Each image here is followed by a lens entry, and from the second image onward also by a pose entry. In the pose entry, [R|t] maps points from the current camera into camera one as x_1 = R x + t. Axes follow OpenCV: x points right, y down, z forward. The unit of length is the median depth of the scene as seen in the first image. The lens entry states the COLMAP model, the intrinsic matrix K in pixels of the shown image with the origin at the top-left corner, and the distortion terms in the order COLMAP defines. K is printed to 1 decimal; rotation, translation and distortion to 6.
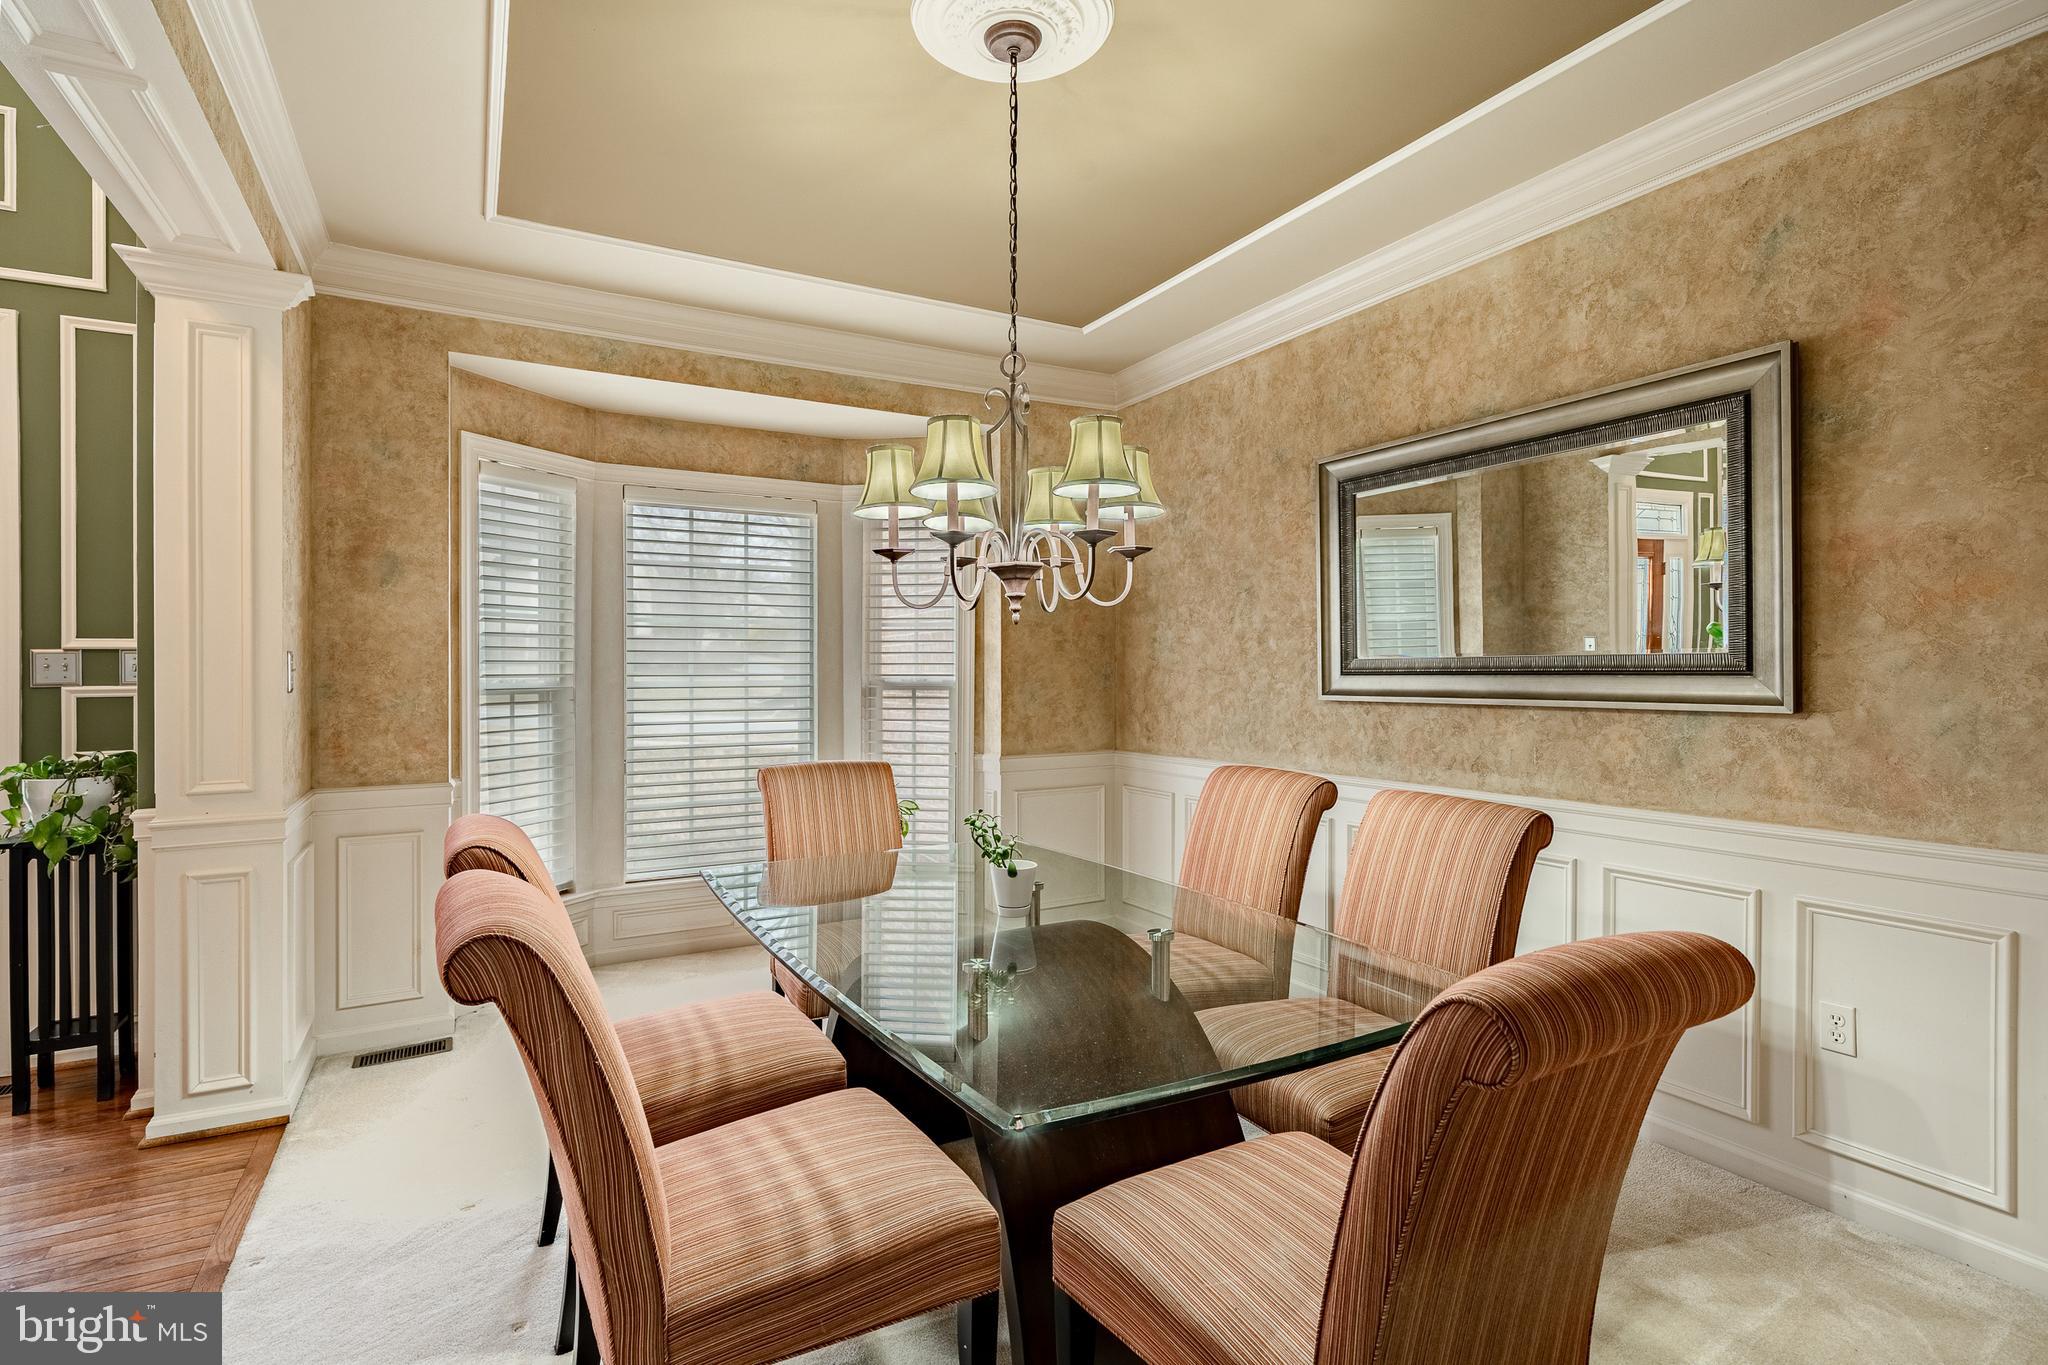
lens RADIAL K [[989.7, 0, 1018.0], [0, 989.7, 676.5], [0, 0, 1]] dist [-0.003562, 0.000493]
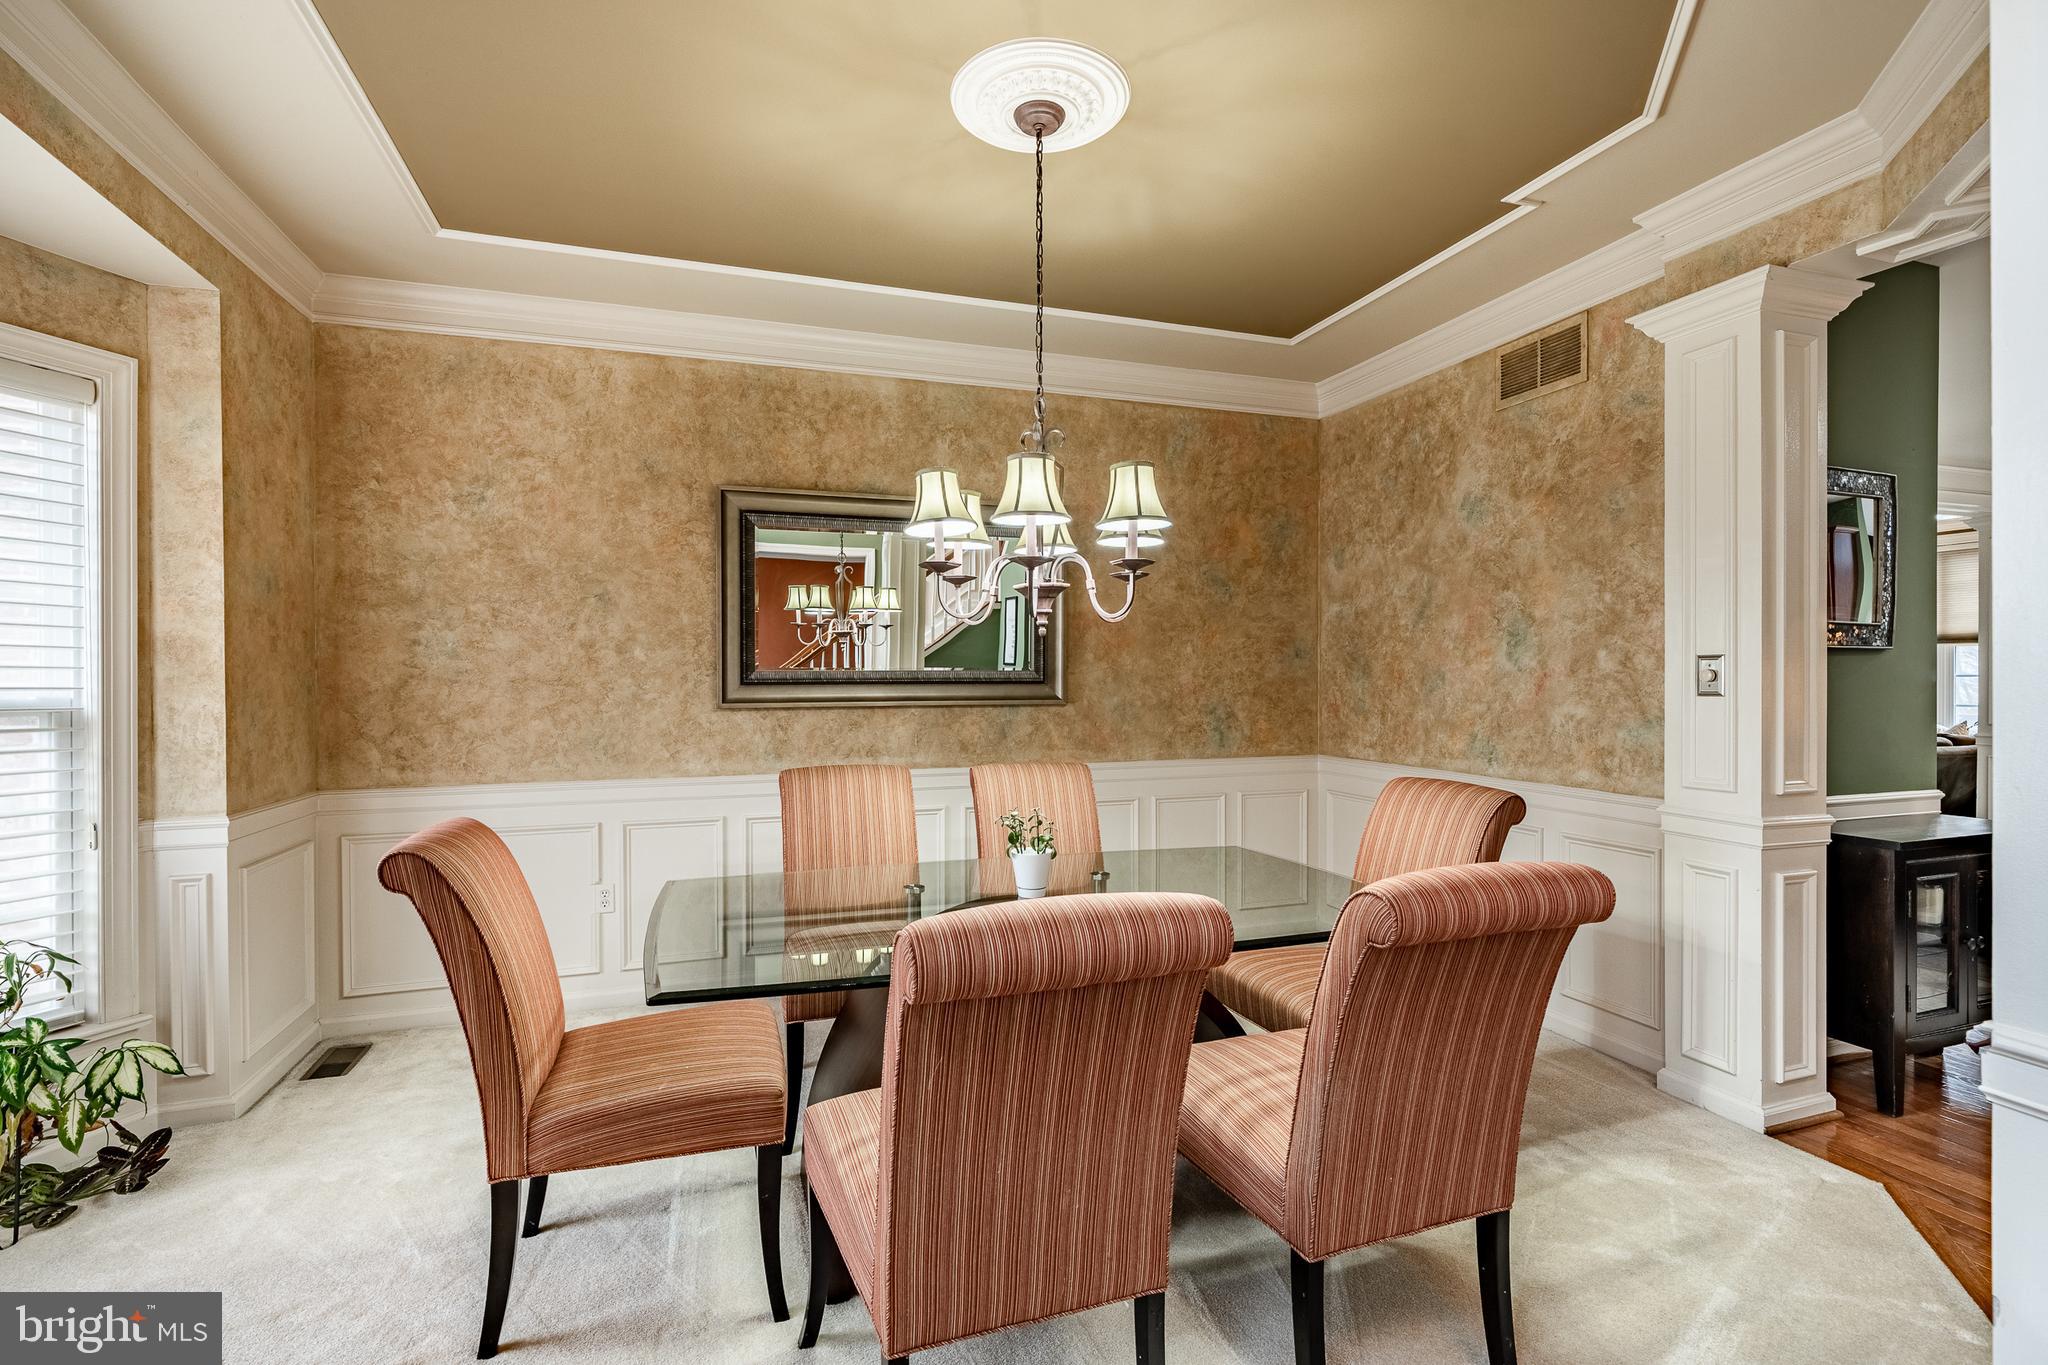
lens RADIAL K [[917.2, 0, 1016.1], [0, 917.2, 690.3], [0, 0, 1]] dist [0.000257, -0.000019]
pose [[0.189320, -0.007058, 0.981890, -0.590707], [0.007388, 0.999956, 0.005764, 0.000804], [-0.981888, 0.006163, 0.189364, 0.472771]]
